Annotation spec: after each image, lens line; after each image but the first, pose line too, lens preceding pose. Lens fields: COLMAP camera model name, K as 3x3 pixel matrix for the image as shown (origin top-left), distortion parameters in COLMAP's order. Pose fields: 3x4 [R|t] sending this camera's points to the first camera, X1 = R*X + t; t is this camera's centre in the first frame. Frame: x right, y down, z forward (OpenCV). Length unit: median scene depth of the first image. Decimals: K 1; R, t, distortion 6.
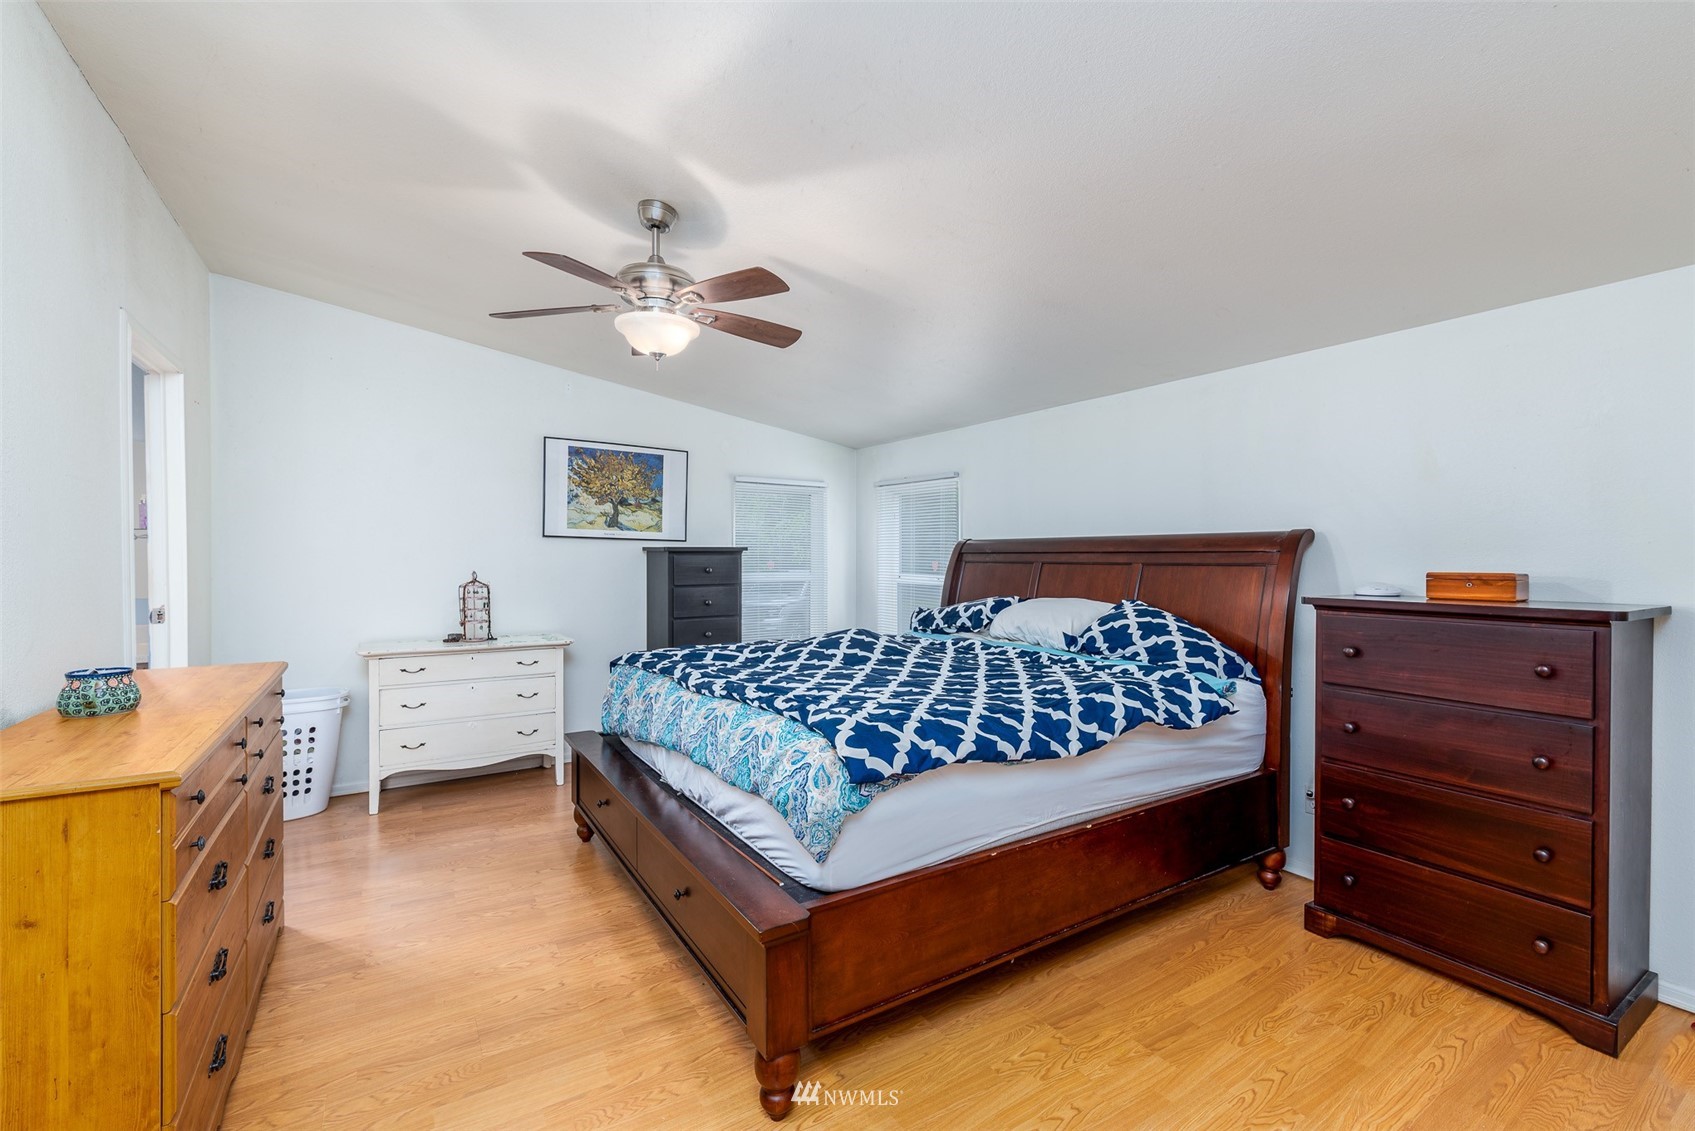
lens RADIAL K [[728.7, 0, 841.1], [0, 728.7, 563.2], [0, 0, 1]] dist [0.011756, 0.000147]
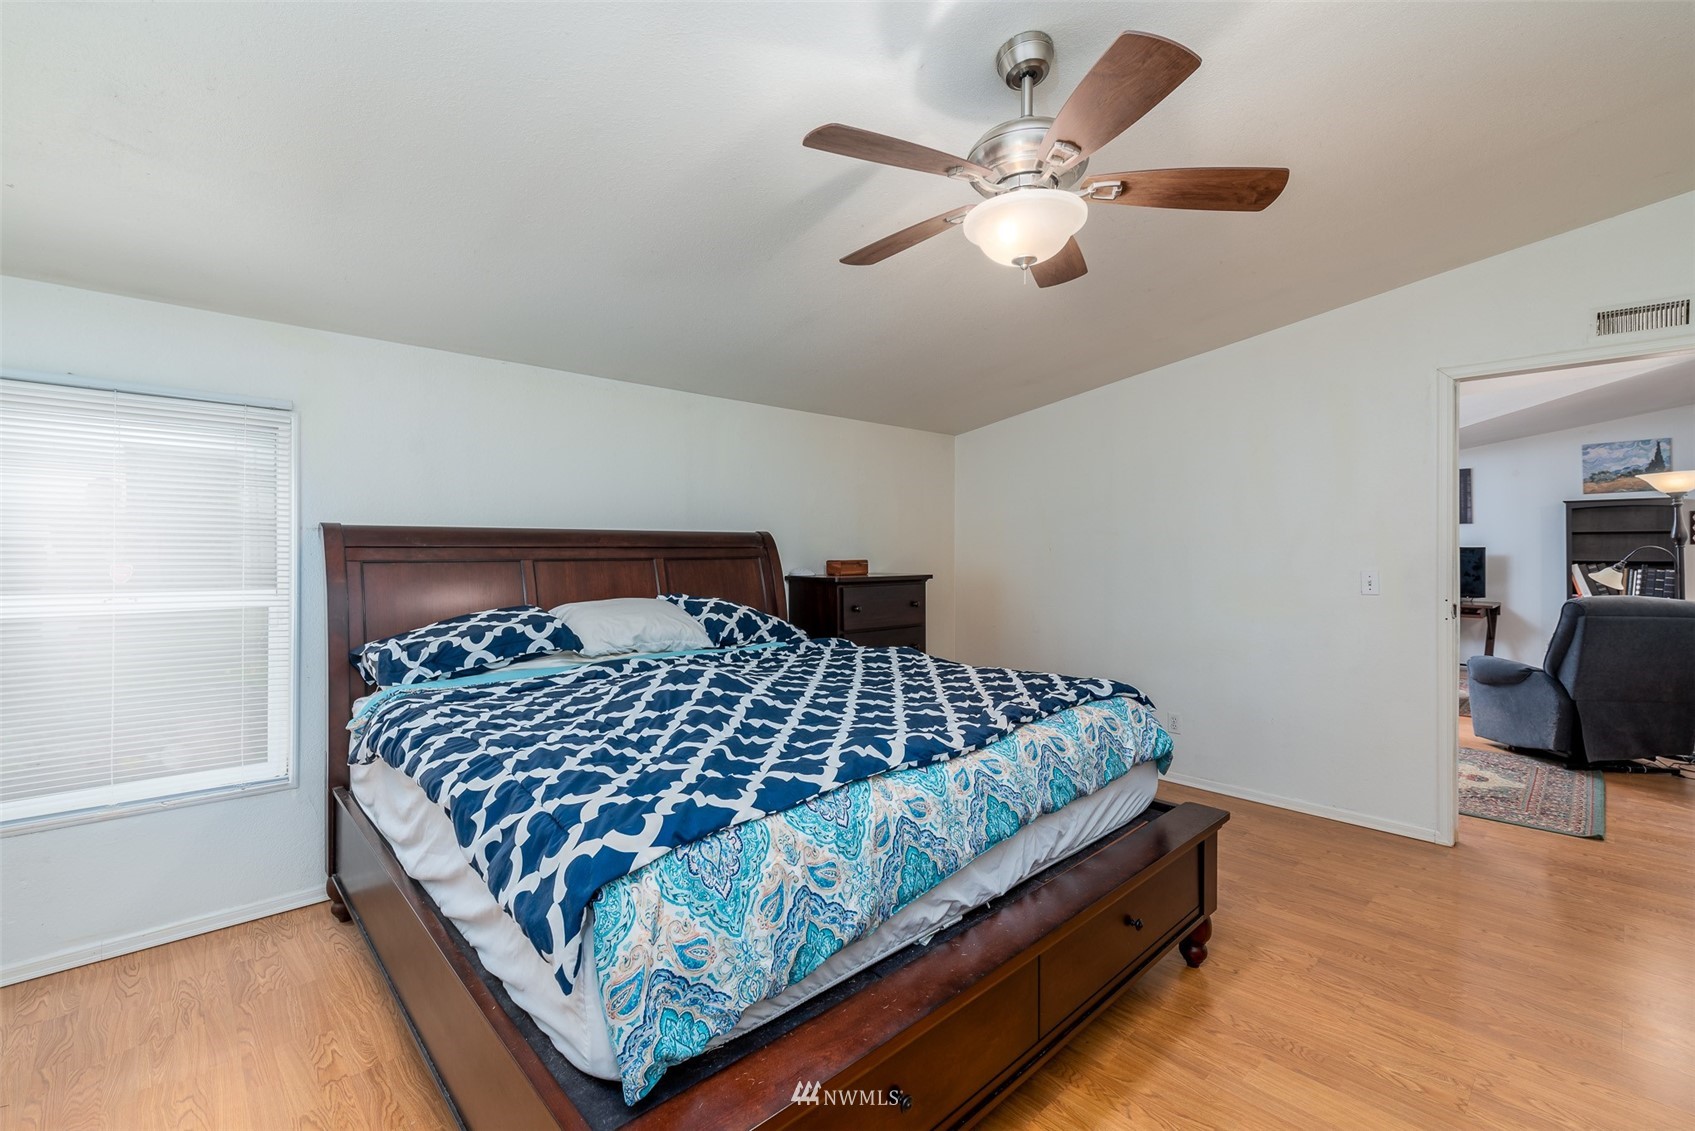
lens RADIAL K [[728.7, 0, 836.6], [0, 728.7, 548.4], [0, 0, 1]] dist [0.011756, 0.000147]
pose [[-0.184220, -0.000600, 0.982885, -0.856344], [0.008642, 0.999960, 0.002230, -0.018539], [-0.982847, 0.008905, -0.184207, 1.250883]]
